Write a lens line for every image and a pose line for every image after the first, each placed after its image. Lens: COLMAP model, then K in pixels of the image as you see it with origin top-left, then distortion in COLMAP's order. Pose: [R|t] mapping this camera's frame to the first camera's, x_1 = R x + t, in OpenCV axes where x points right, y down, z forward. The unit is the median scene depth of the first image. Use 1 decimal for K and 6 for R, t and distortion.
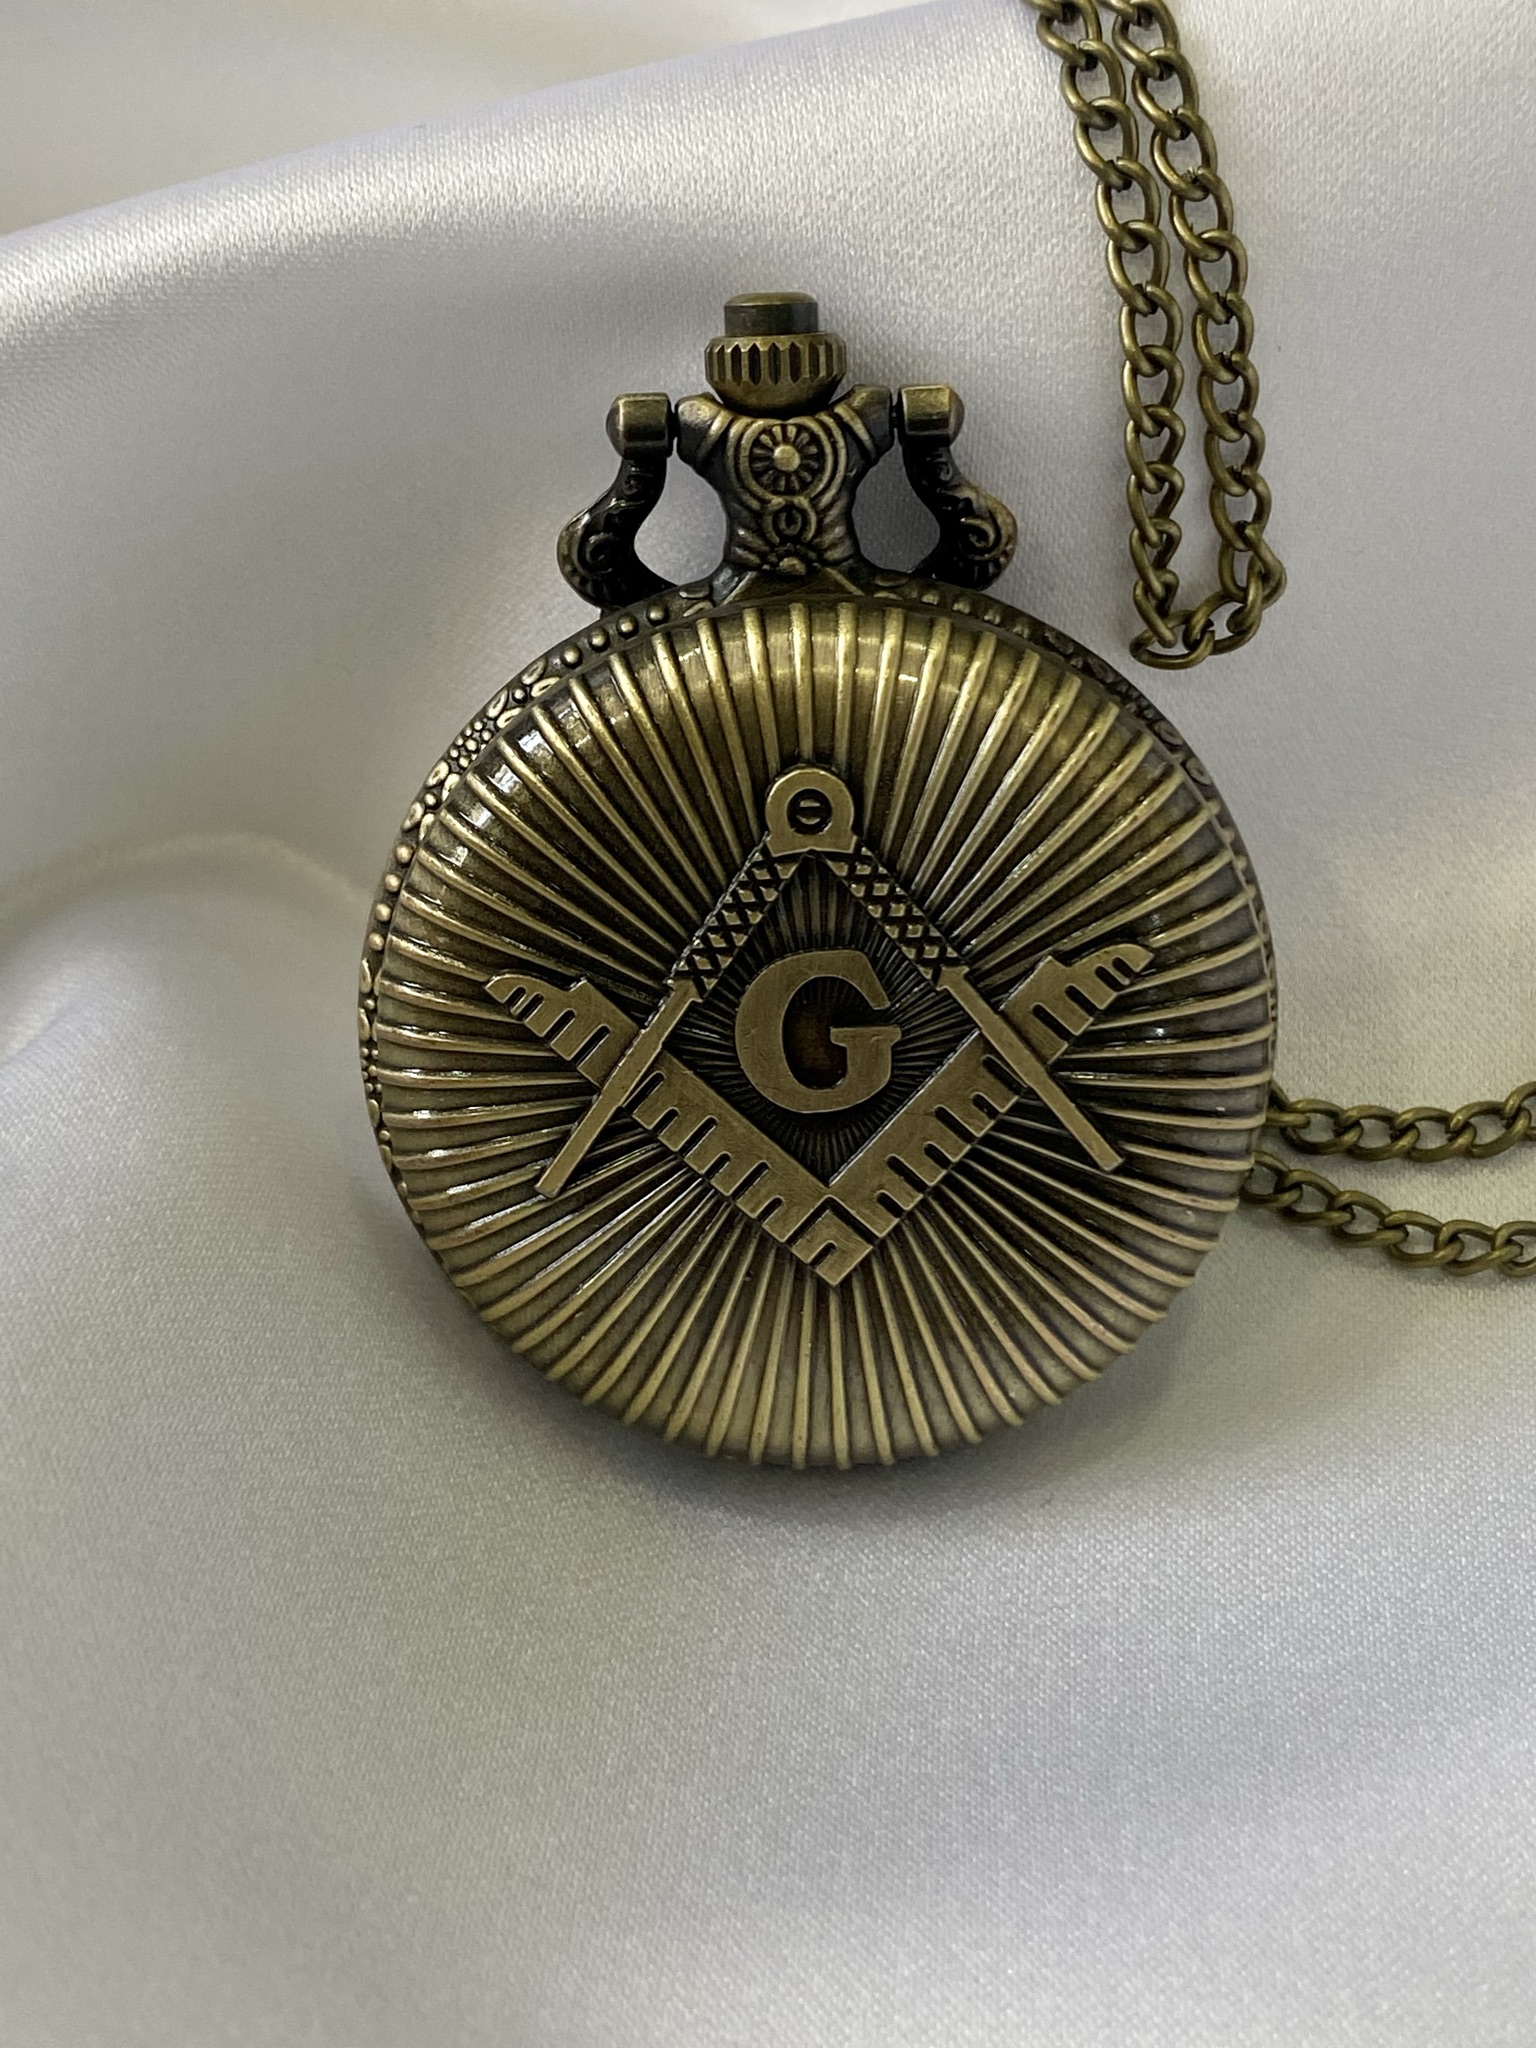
lens RADIAL K [[3129.0, 0, 768.0], [0, 3129.0, 1024.0], [0, 0, 1]] dist [-0.250690, 0.014358]
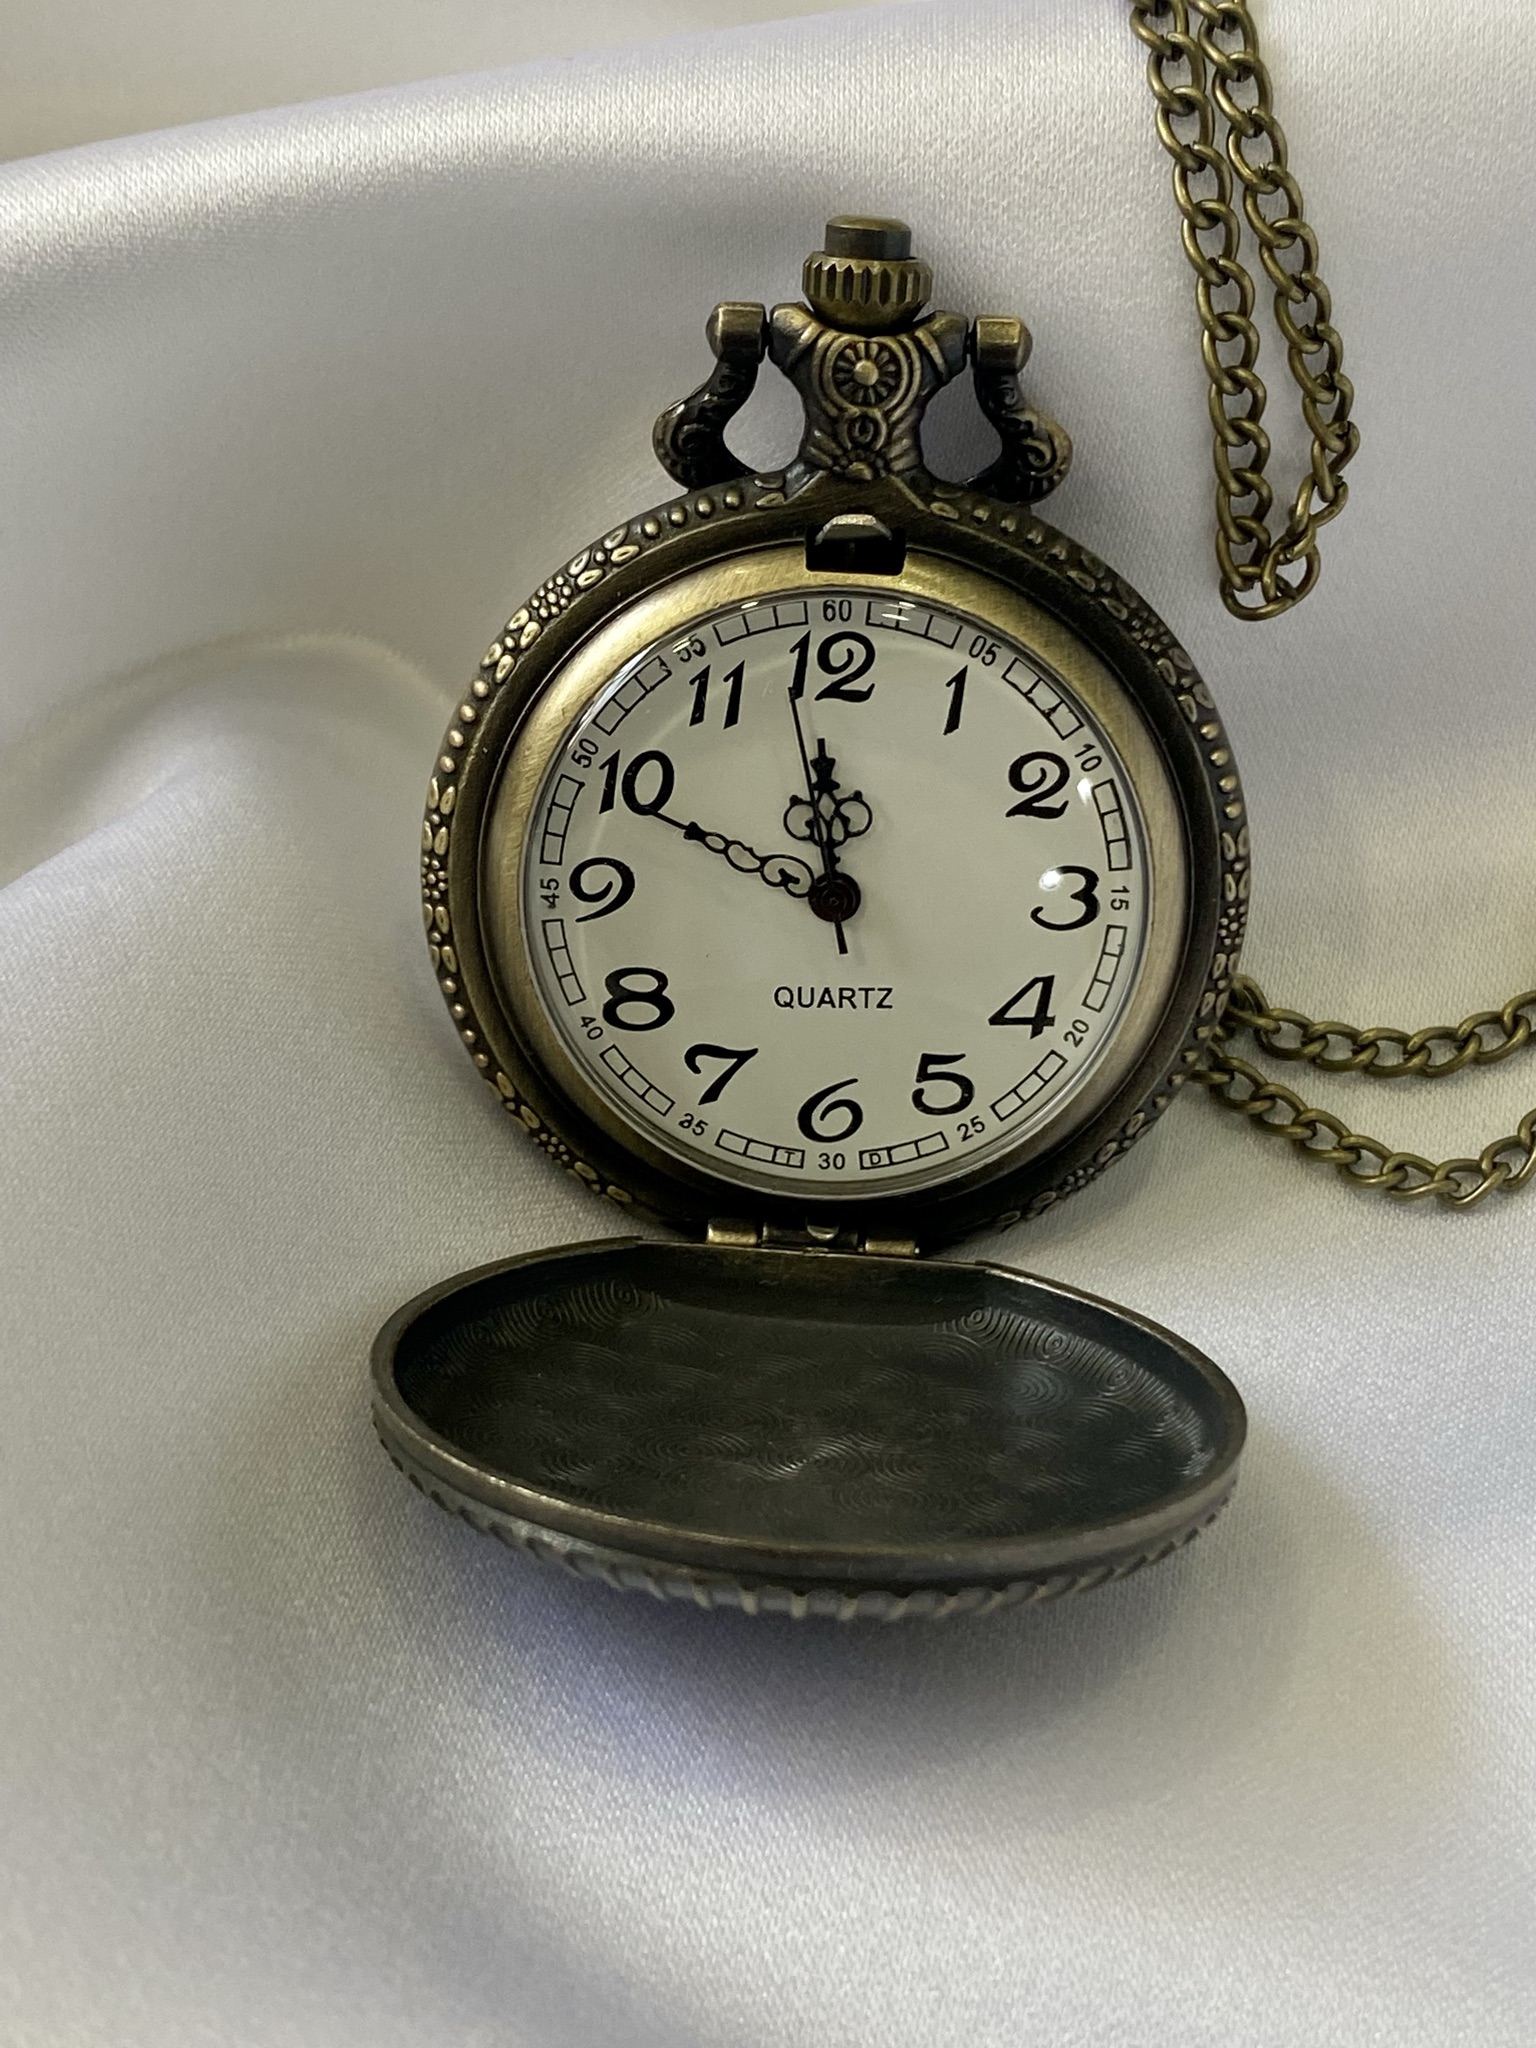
lens RADIAL K [[3129.0, 0, 768.0], [0, 3129.0, 1024.0], [0, 0, 1]] dist [-0.250690, 0.014358]
pose [[0.993136, 0.116868, -0.004733, 0.003732], [-0.116513, 0.992049, 0.047569, -0.000841], [0.010254, -0.046691, 0.998857, -0.107241]]
